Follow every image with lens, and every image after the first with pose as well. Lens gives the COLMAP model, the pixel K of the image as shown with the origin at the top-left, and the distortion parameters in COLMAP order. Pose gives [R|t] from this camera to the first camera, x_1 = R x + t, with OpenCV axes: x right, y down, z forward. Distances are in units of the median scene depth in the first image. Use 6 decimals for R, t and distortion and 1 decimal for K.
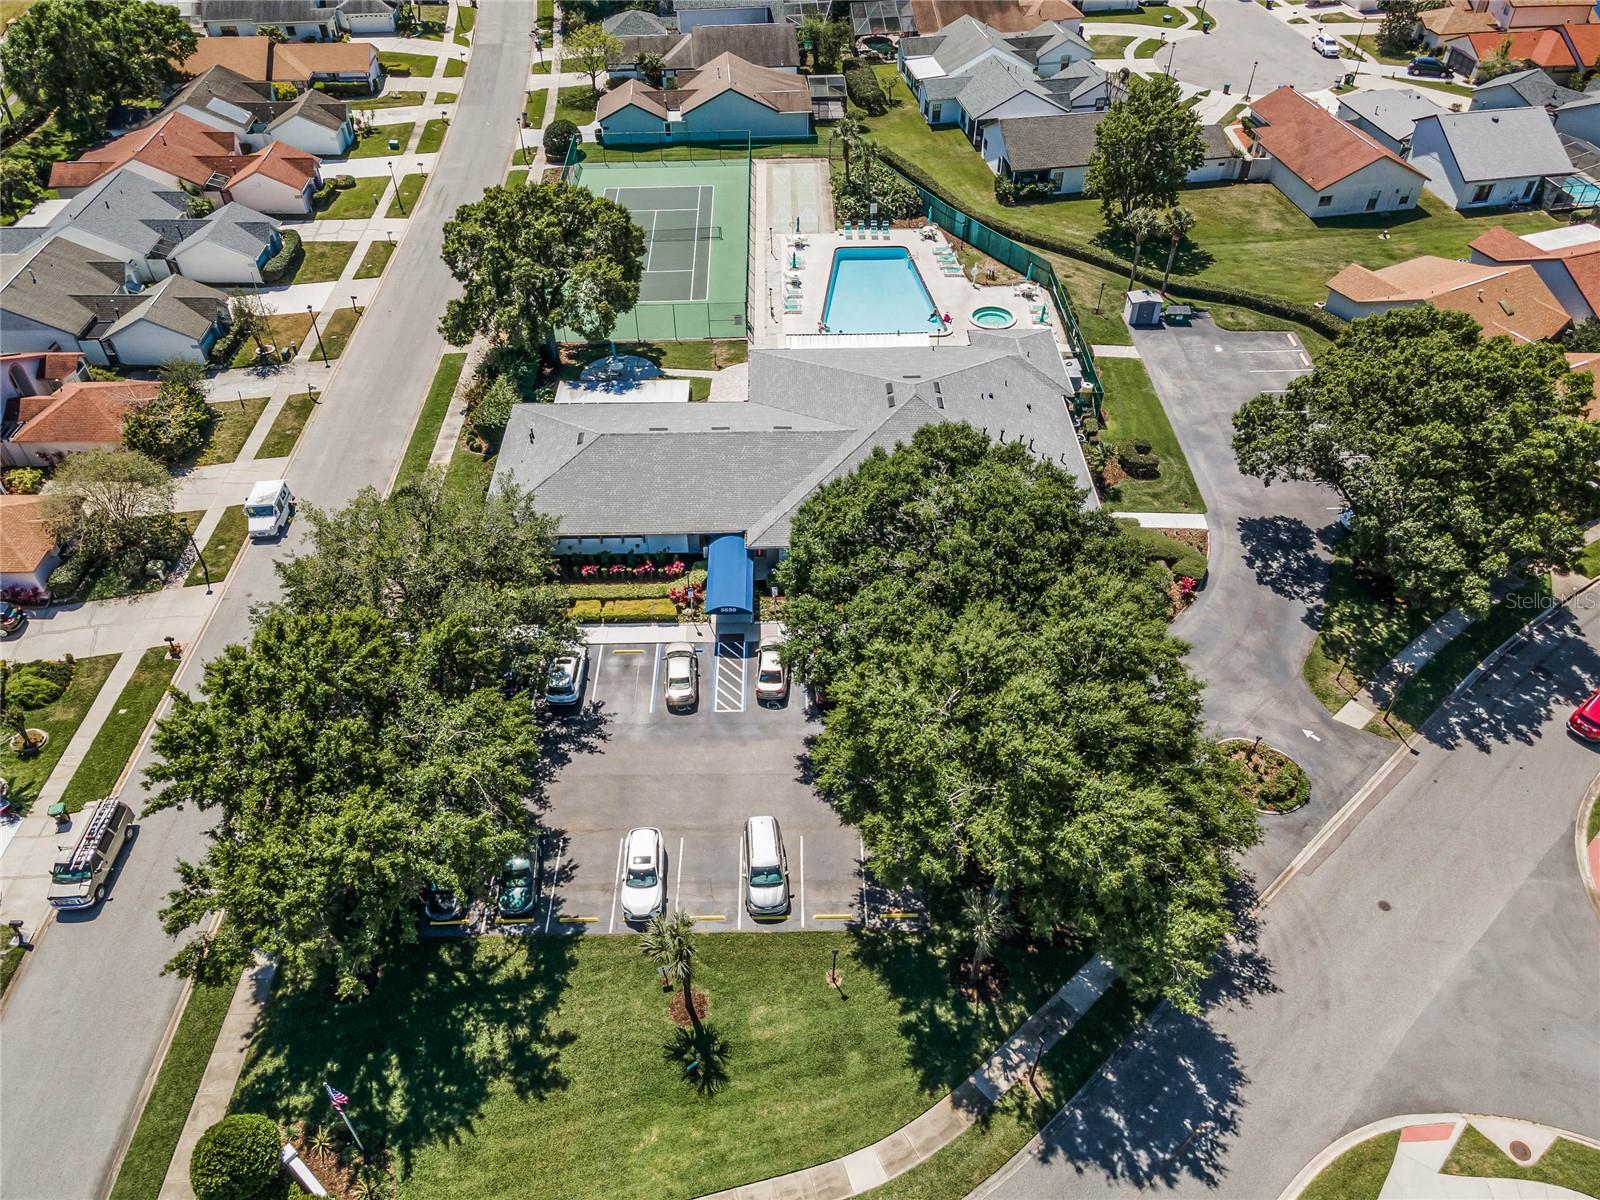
lens RADIAL K [[1179.0, 0, 792.5], [0, 1179.0, 614.8], [0, 0, 1]] dist [0.025754, 0.028924]
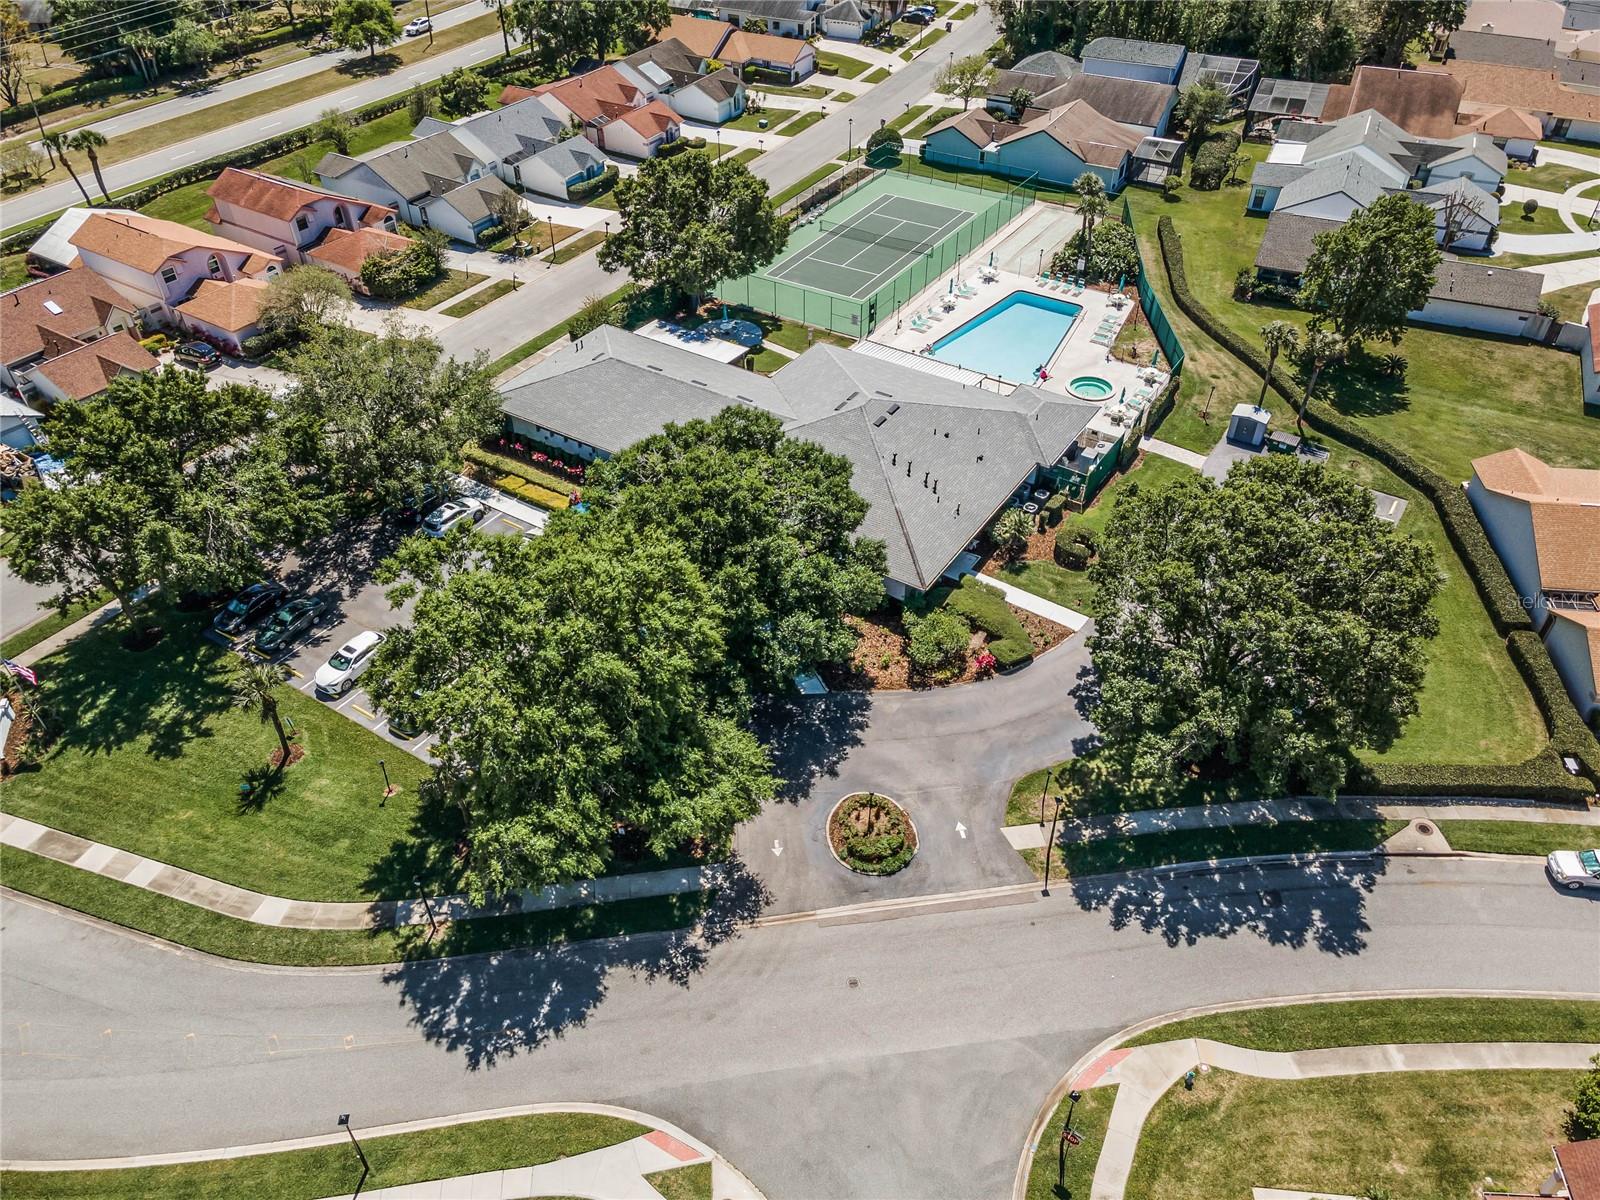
lens RADIAL K [[1179.0, 0, 786.9], [0, 1179.0, 613.0], [0, 0, 1]] dist [0.025754, 0.028924]
pose [[0.827364, 0.365040, -0.426866, 0.615103], [-0.379164, 0.923693, 0.055002, -0.054949], [0.414371, 0.116346, 0.902641, 0.057092]]
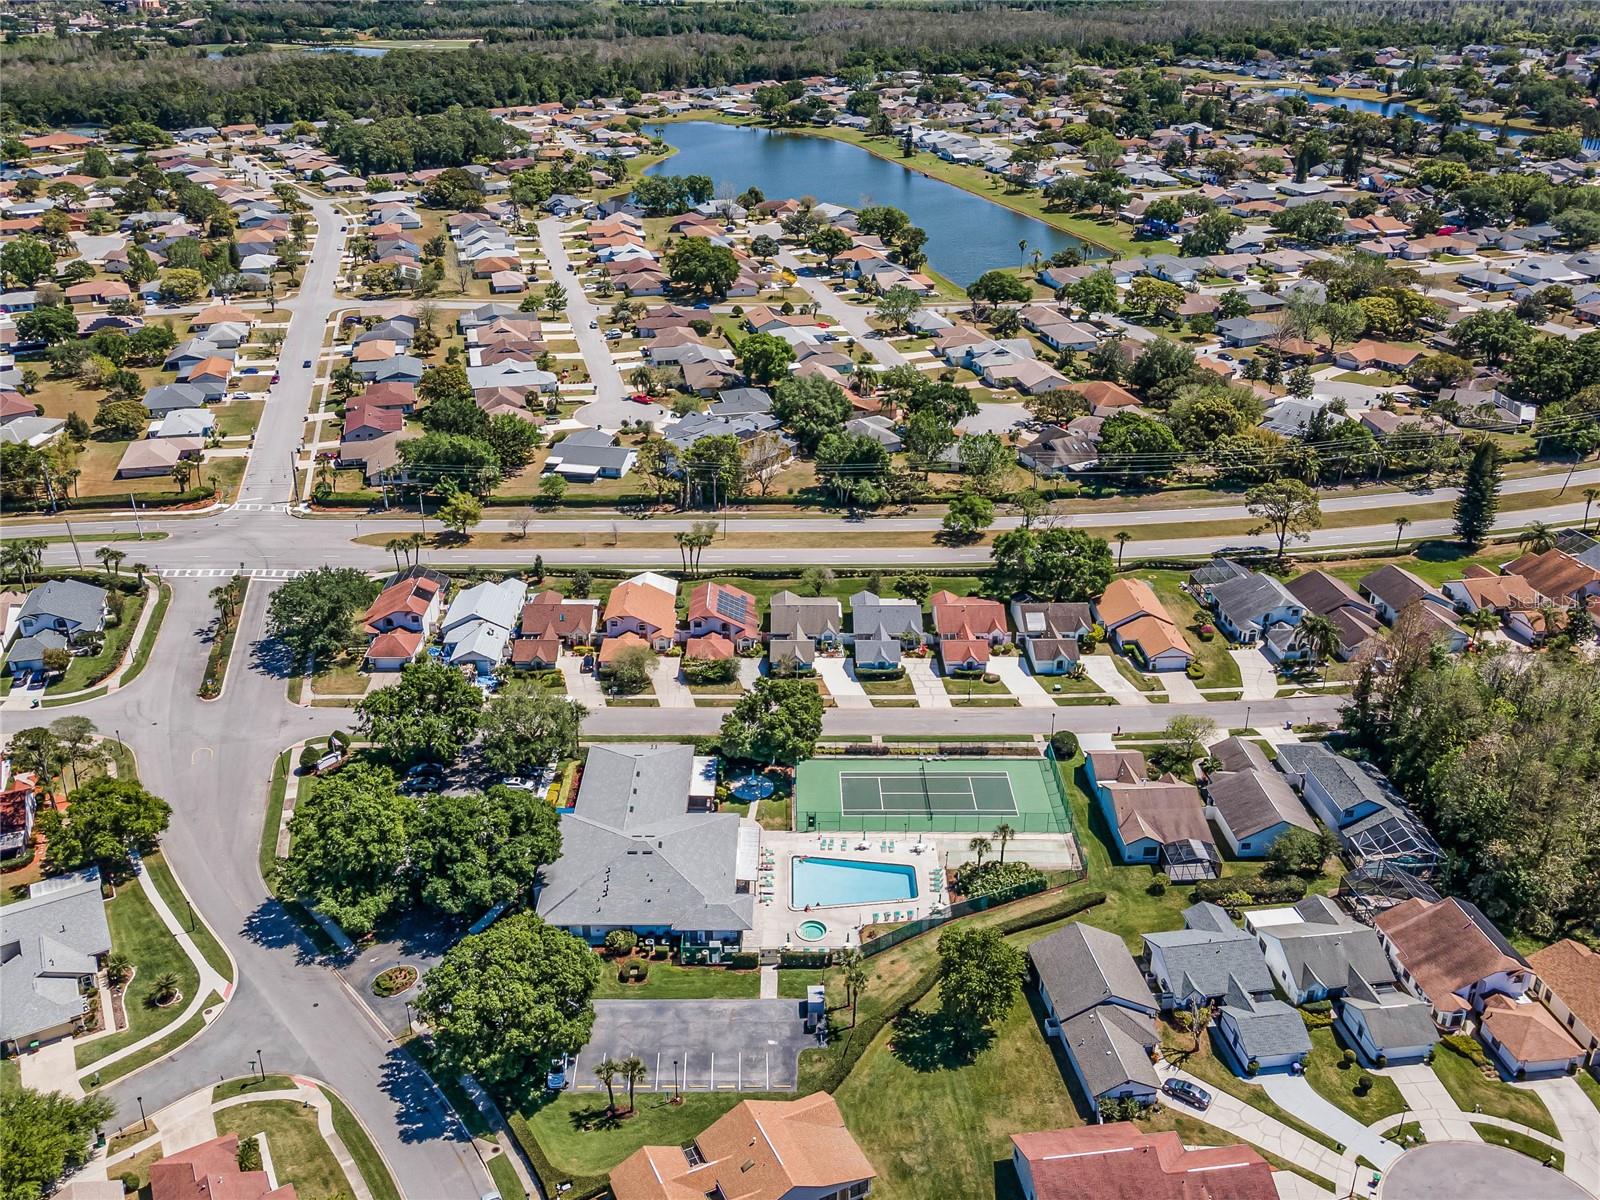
lens RADIAL K [[1412.2, 0, 777.7], [0, 1412.2, 565.7], [0, 0, 1]] dist [0.035516, 0.010669]
pose [[-0.027632, 0.427642, -0.903526, 2.127689], [-0.674594, 0.659037, 0.332556, -1.505821], [0.737672, 0.618702, 0.270274, 0.315951]]
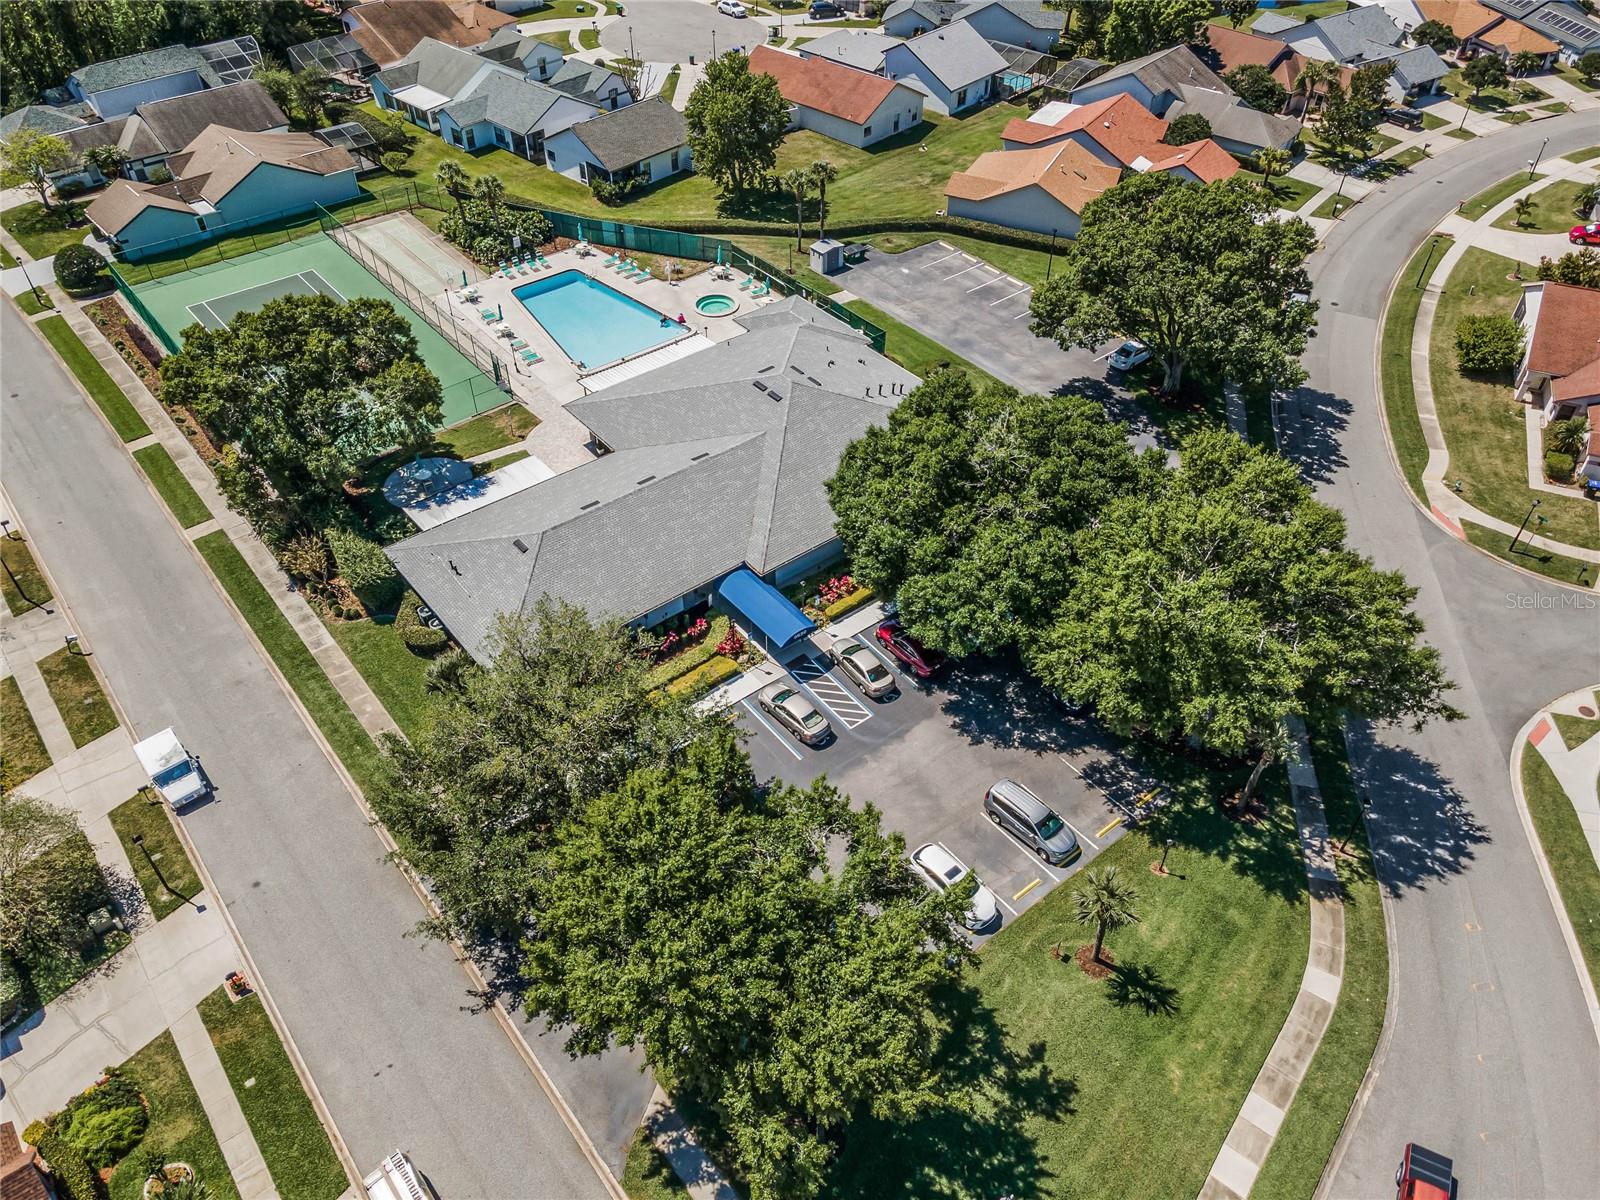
lens RADIAL K [[1179.0, 0, 802.0], [0, 1179.0, 608.1], [0, 0, 1]] dist [0.025754, 0.028924]
pose [[0.791756, -0.409615, 0.453142, -0.474827], [0.411490, 0.905920, 0.099922, -0.117970], [-0.451440, 0.107350, 0.885820, 0.121916]]
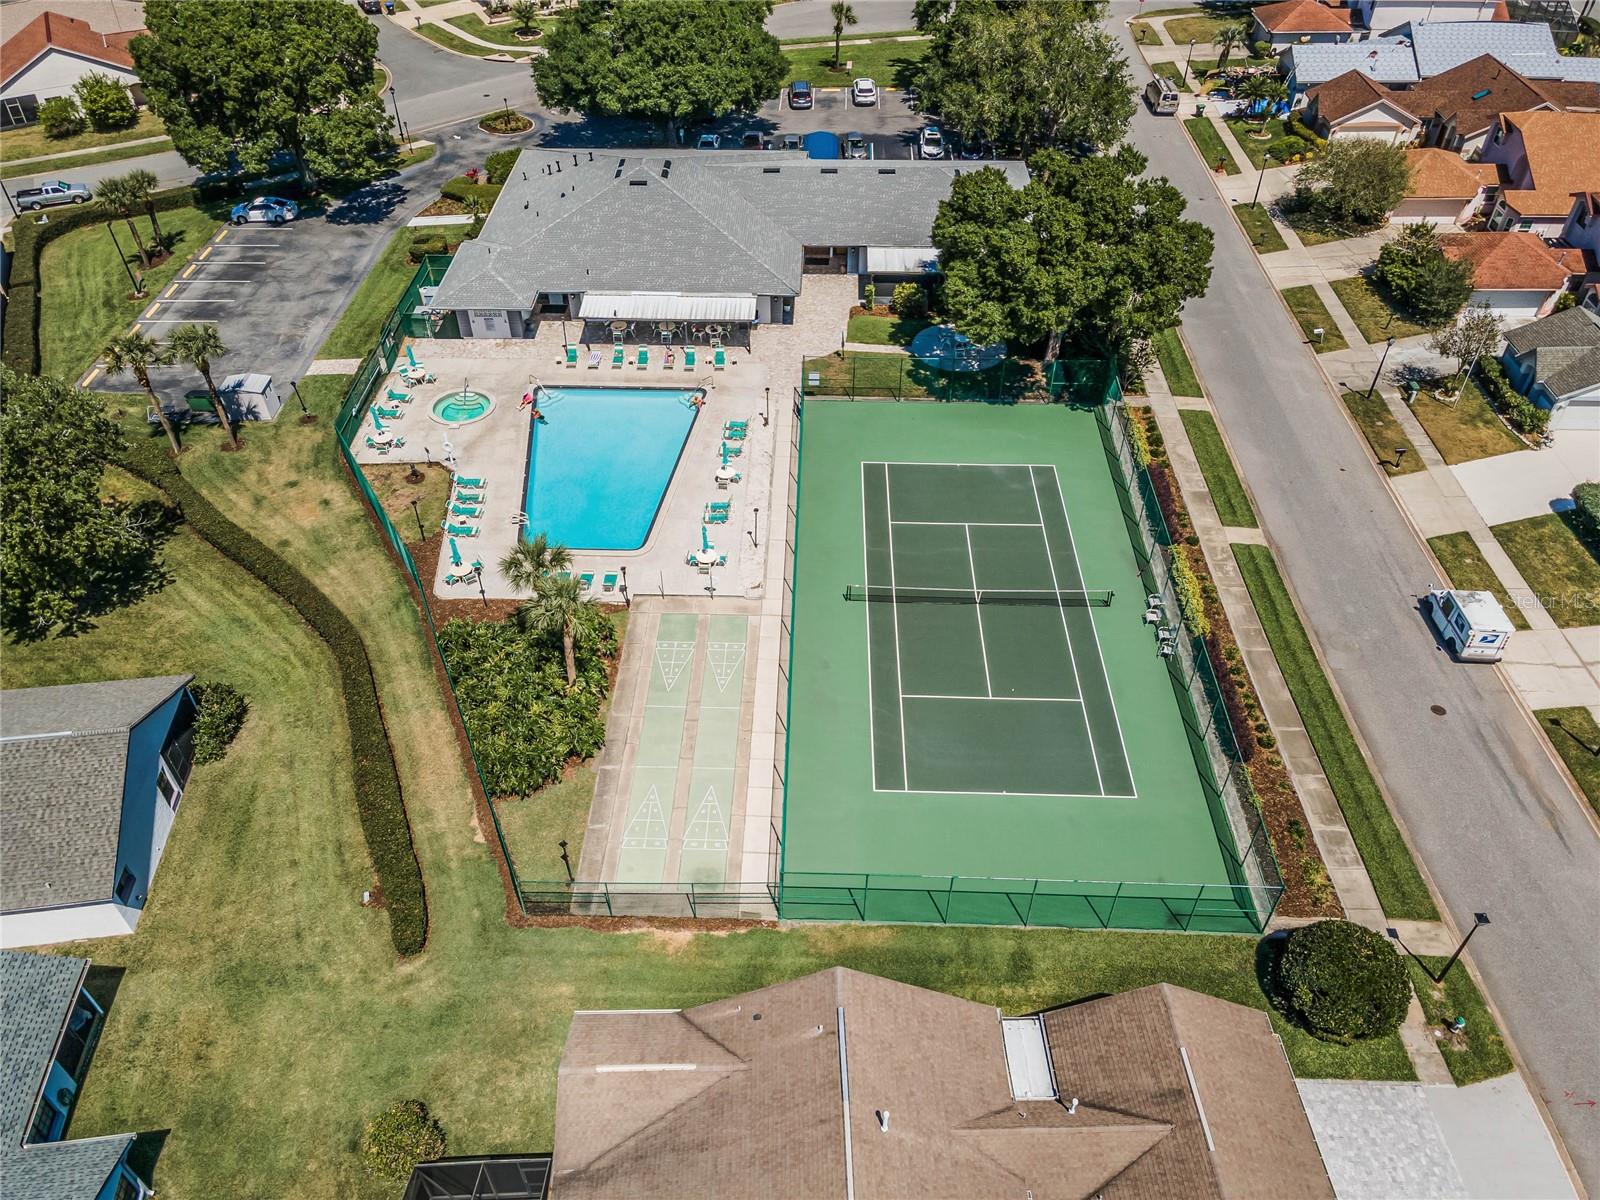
lens RADIAL K [[1179.0, 0, 786.3], [0, 1179.0, 608.3], [0, 0, 1]] dist [0.025754, 0.028924]
pose [[-0.998665, -0.026299, 0.044469, -0.087747], [0.041983, 0.088541, 0.995187, -1.311878], [-0.030110, 0.995725, -0.087319, 1.630082]]
